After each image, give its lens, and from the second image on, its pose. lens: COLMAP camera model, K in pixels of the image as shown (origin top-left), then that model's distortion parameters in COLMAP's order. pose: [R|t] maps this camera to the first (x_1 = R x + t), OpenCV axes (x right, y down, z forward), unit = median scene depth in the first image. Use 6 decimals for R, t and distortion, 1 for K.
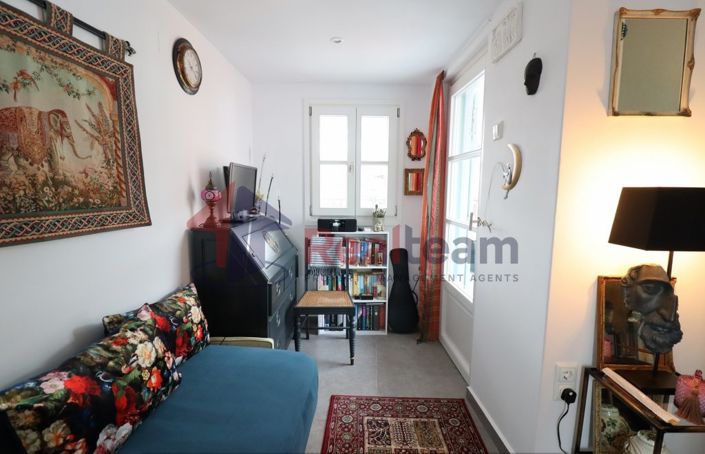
lens RADIAL K [[330.3, 0, 352.2], [0, 330.3, 230.4], [0, 0, 1]] dist [-0.012257, -0.007272]
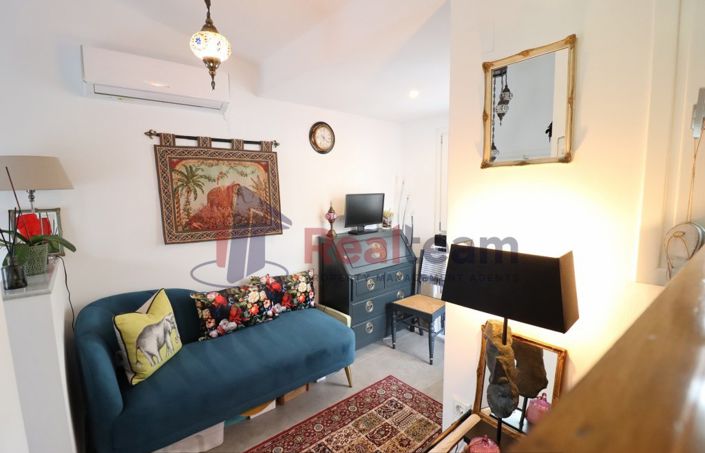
lens RADIAL K [[330.3, 0, 353.2], [0, 330.3, 229.1], [0, 0, 1]] dist [-0.012257, -0.007272]
pose [[0.675856, 0.072456, -0.733464, 1.276563], [-0.071012, 0.996928, 0.033048, -0.166666], [0.733605, 0.029749, 0.678925, 0.013965]]
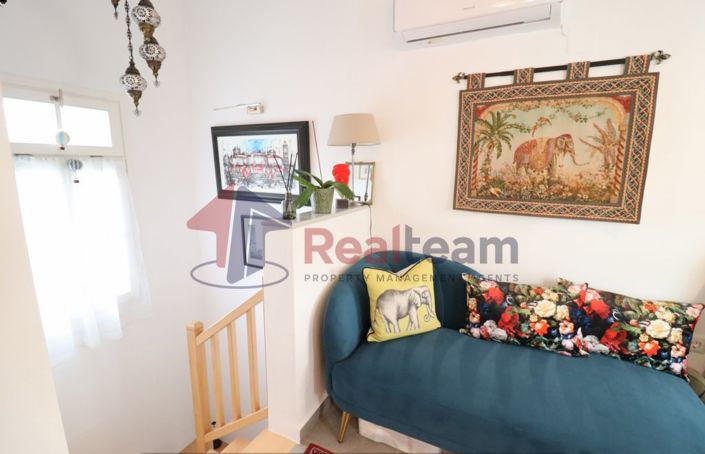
lens RADIAL K [[330.3, 0, 348.9], [0, 330.3, 229.3], [0, 0, 1]] dist [-0.012257, -0.007272]
pose [[-0.410183, 0.162478, -0.897413, 0.859323], [-0.119577, 0.965926, 0.229537, -0.156212], [0.904130, 0.201462, -0.376778, 0.676329]]
